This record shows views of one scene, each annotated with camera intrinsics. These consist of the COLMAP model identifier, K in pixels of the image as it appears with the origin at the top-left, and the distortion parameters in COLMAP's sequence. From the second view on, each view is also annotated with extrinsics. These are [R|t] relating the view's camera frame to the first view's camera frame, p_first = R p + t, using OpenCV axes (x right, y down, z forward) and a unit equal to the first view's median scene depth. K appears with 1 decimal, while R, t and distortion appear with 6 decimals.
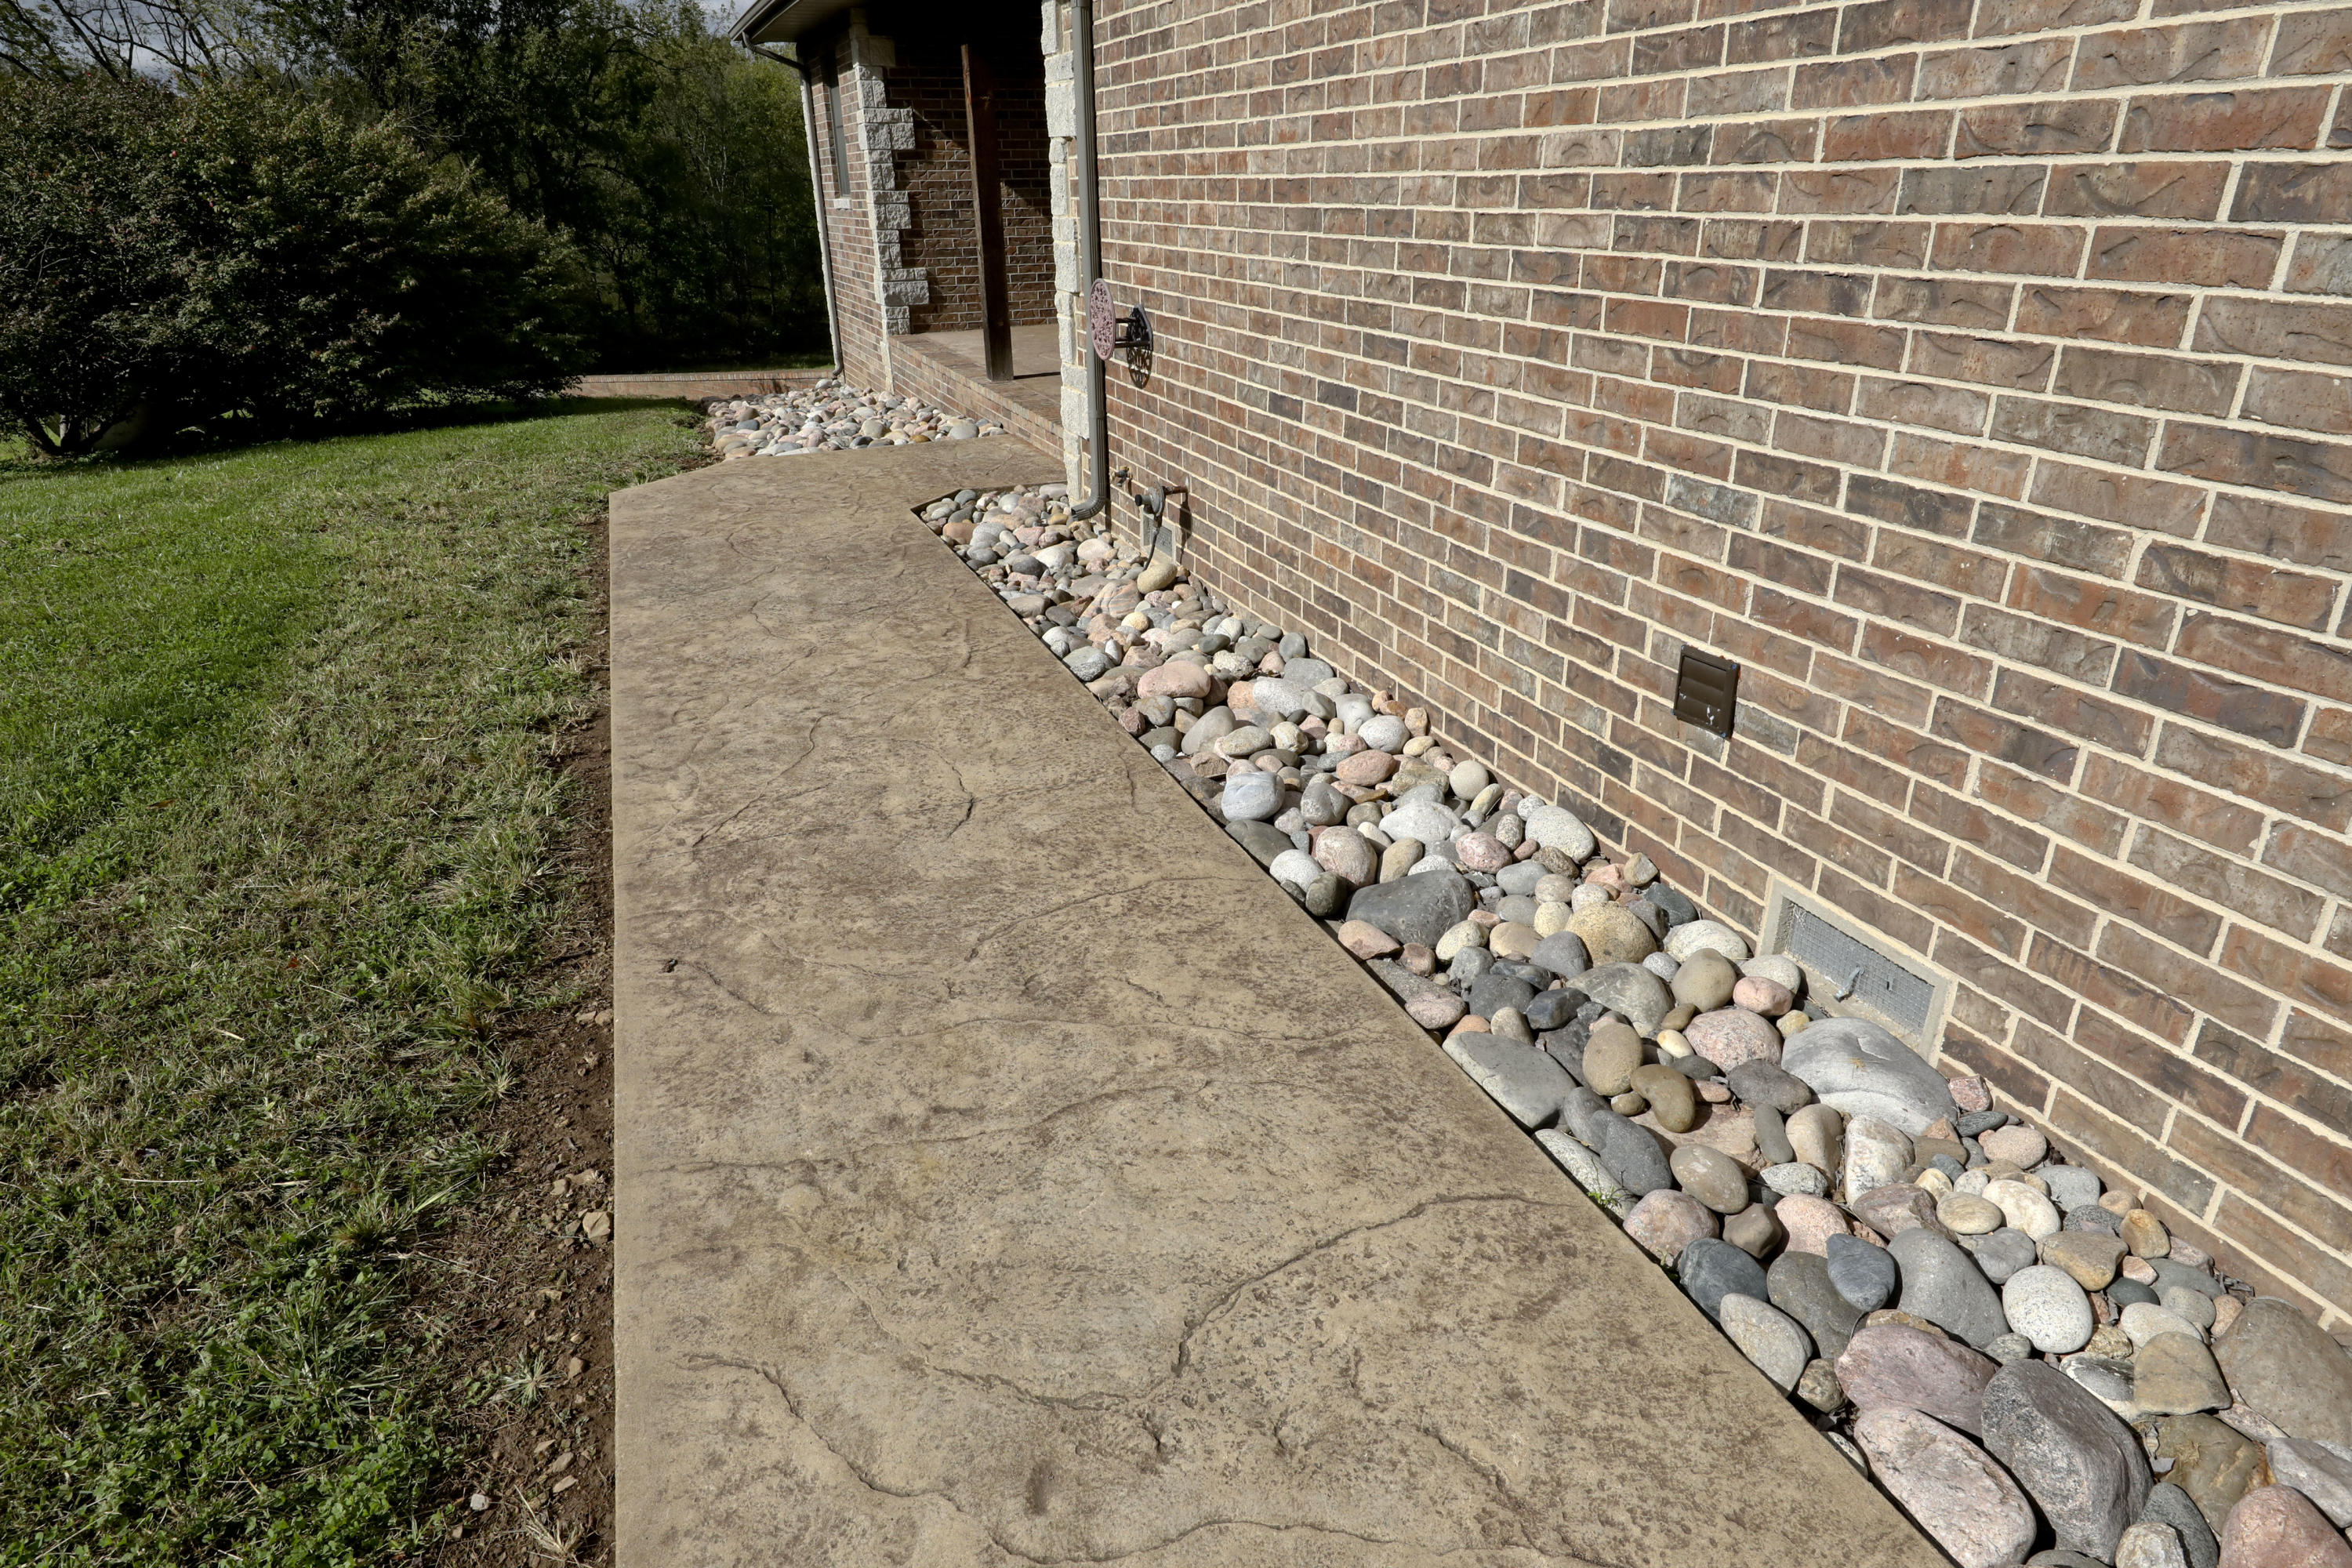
lens RADIAL K [[1289.3, 0, 1176.0], [0, 1289.3, 784.0], [0, 0, 1]] dist [0.002477, 0.000220]
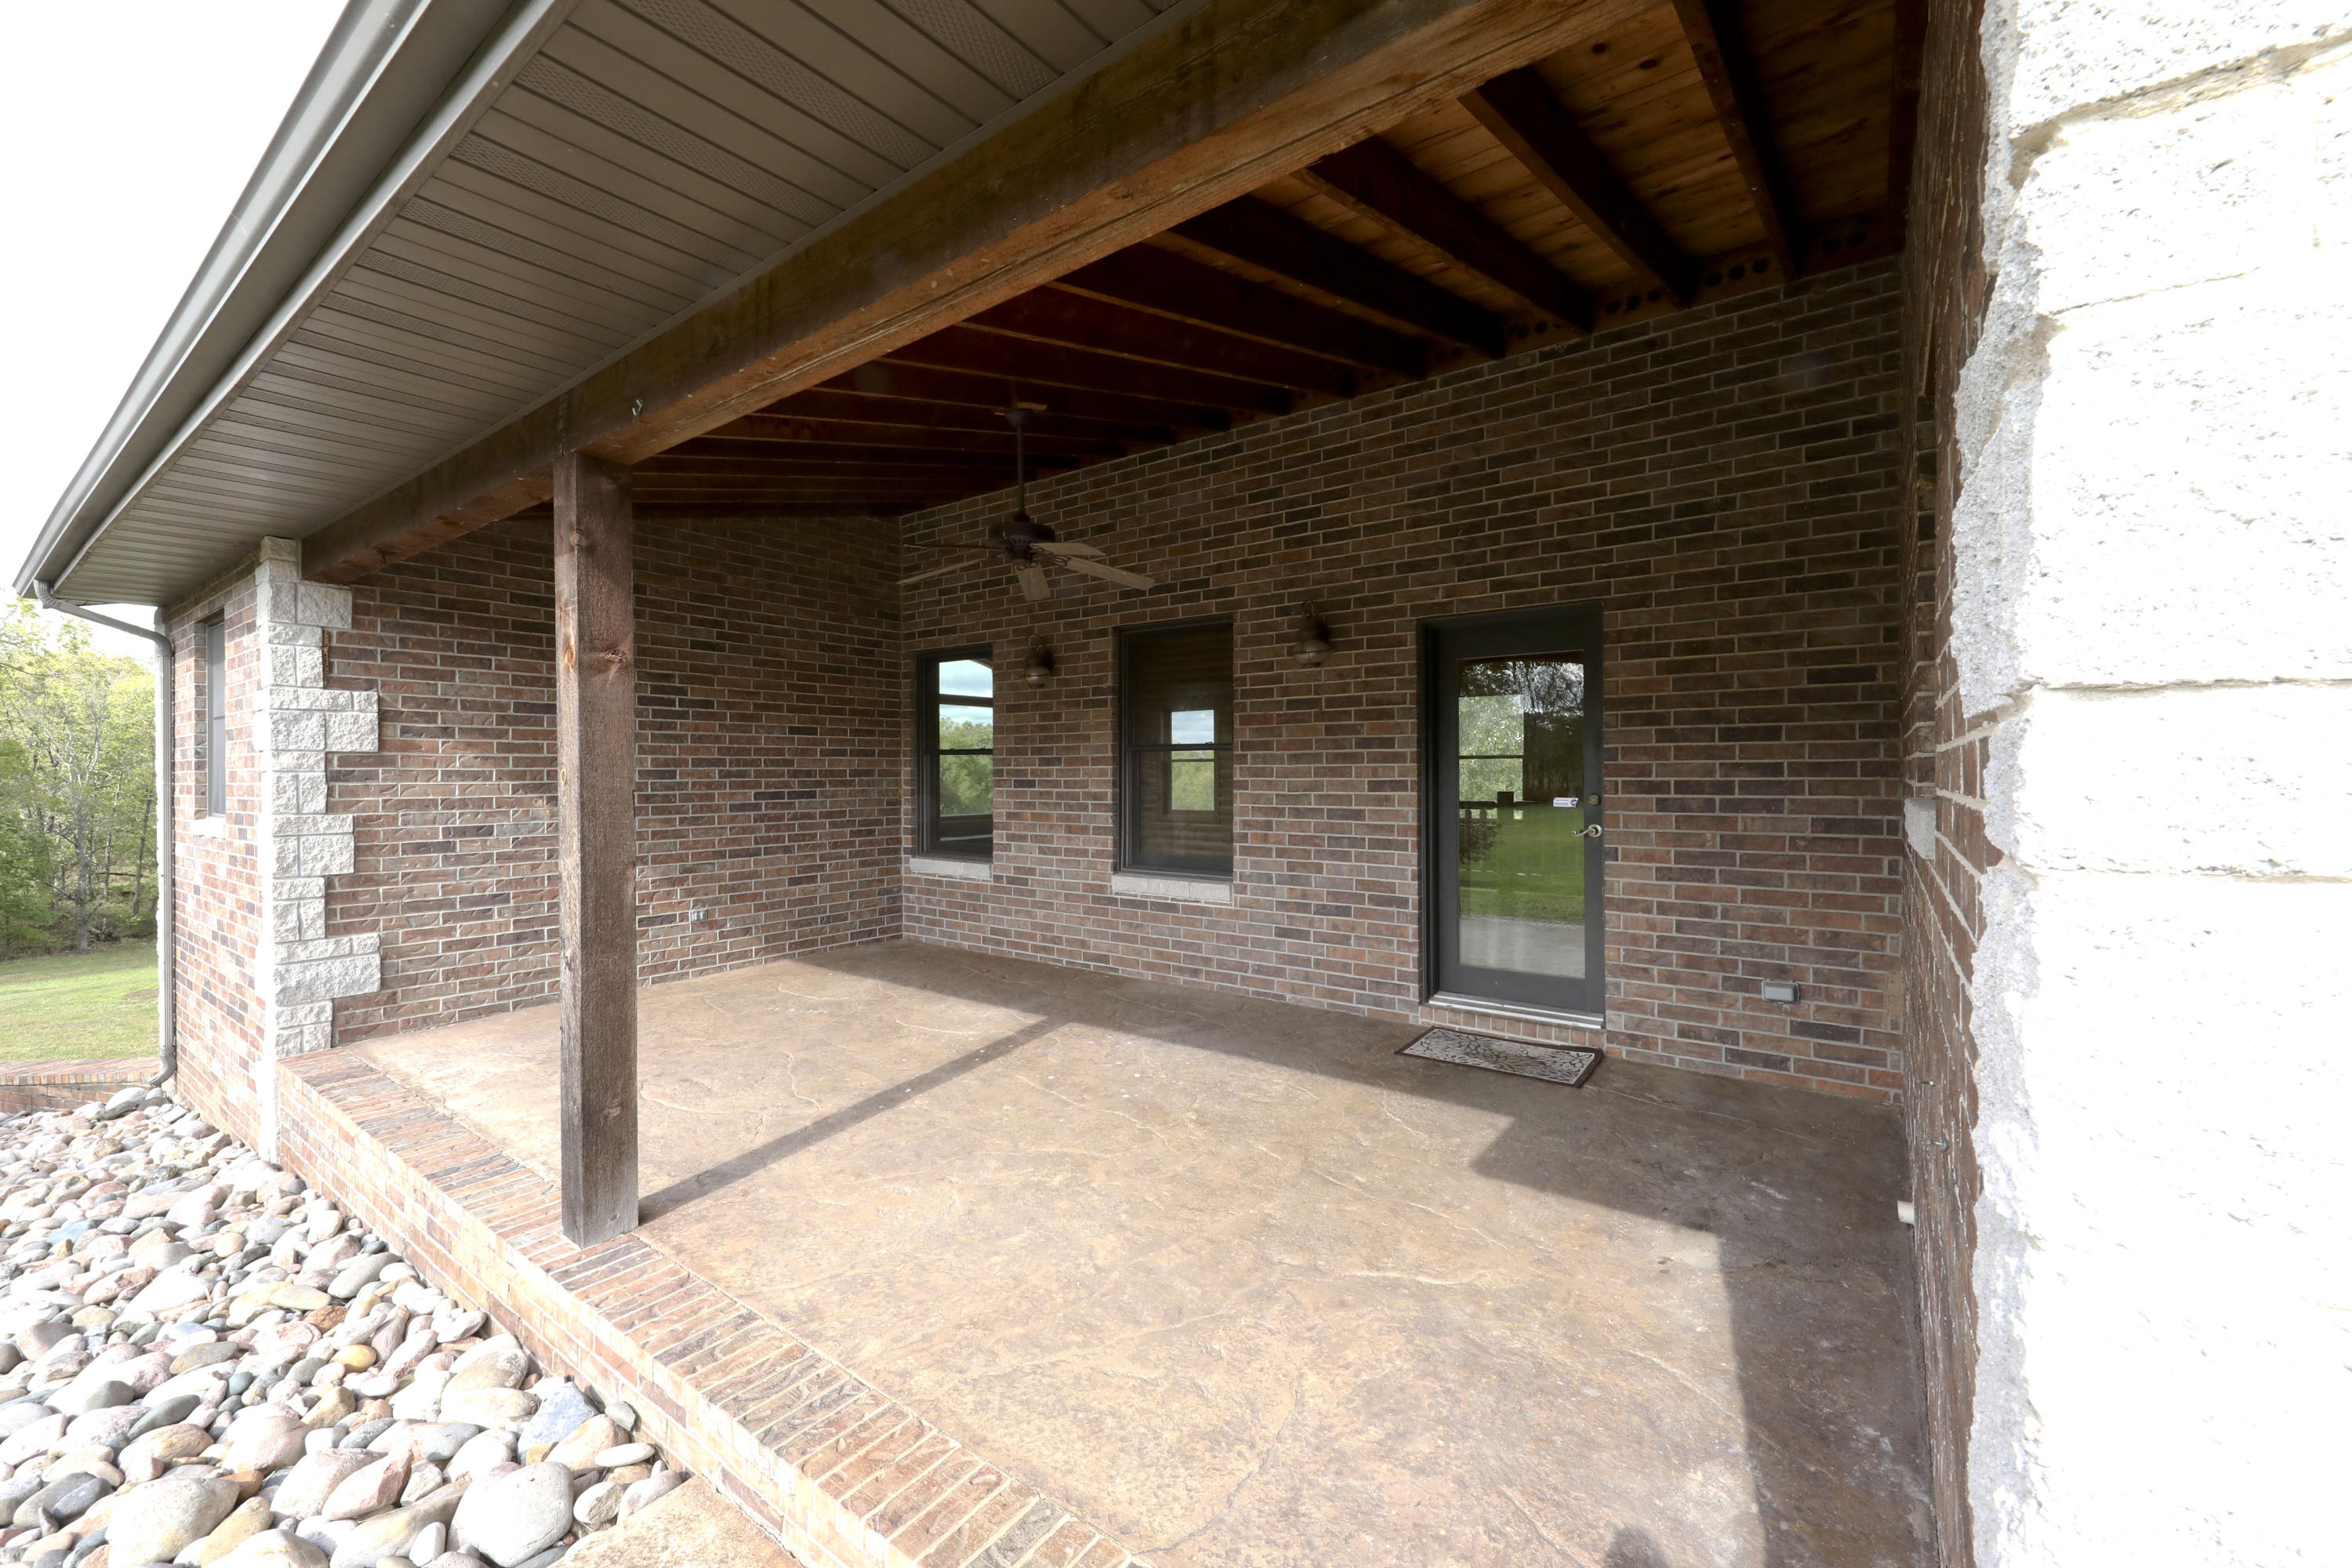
lens RADIAL K [[951.9, 0, 1178.8], [0, 951.9, 768.7], [0, 0, 1]] dist [0.000178, -0.000035]
pose [[0.857861, 0.006458, 0.513840, -0.106102], [0.215655, 0.903086, -0.371387, -0.231860], [-0.466440, 0.429411, 0.773330, 0.471144]]
